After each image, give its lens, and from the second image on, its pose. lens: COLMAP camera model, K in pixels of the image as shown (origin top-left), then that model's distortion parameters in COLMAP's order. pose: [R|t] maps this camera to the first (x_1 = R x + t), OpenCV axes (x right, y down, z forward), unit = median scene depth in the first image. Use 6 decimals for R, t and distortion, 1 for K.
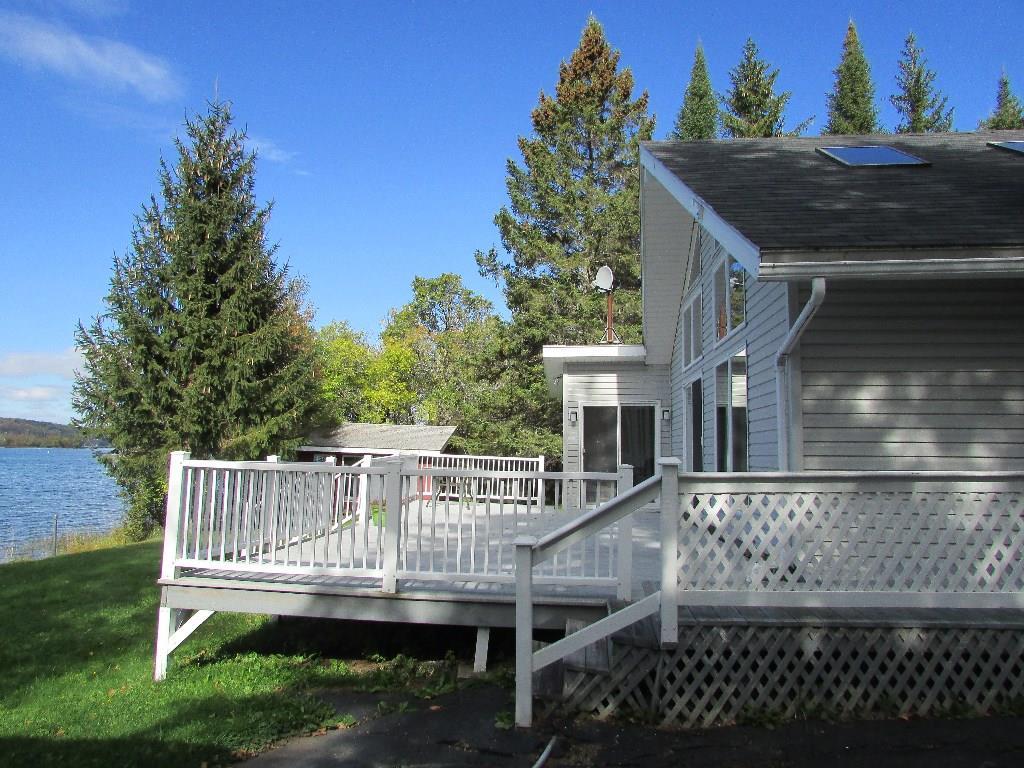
lens RADIAL K [[728.5, 0, 501.1], [0, 728.5, 387.1], [0, 0, 1]] dist [-0.041447, 0.025291]
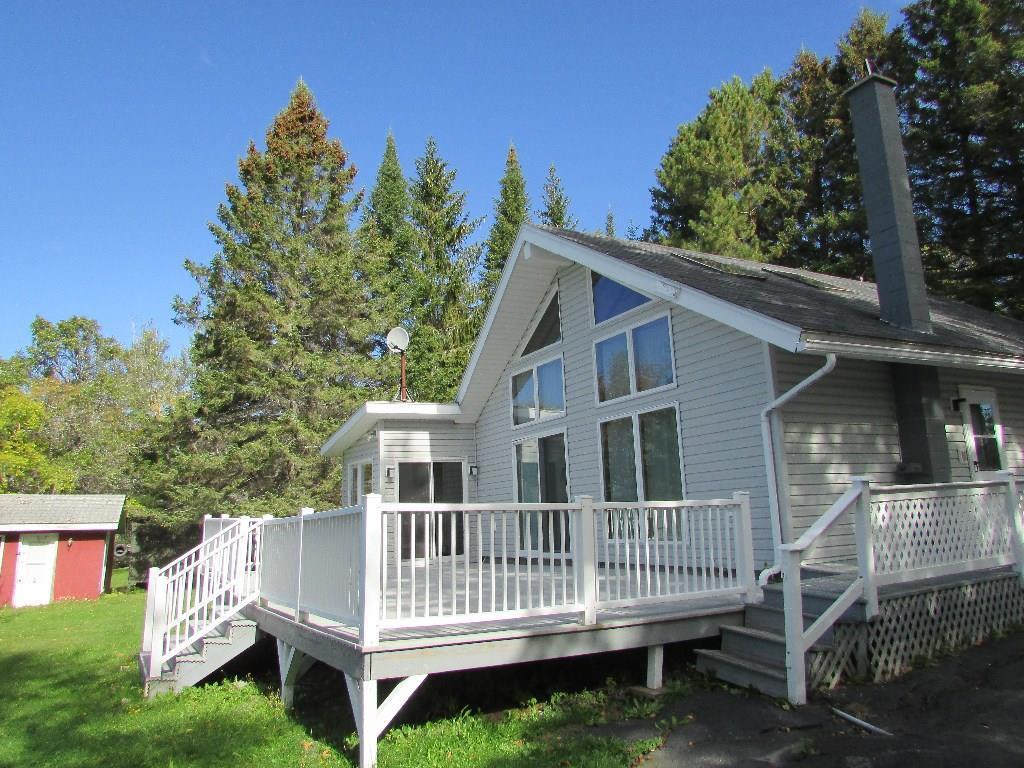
lens RADIAL K [[728.5, 0, 506.4], [0, 728.5, 386.9], [0, 0, 1]] dist [-0.041447, 0.025291]
pose [[0.830303, 0.053358, 0.554752, -0.838977], [0.000114, 0.995390, -0.095911, 0.047303], [-0.557312, 0.079699, 0.826469, 0.194418]]
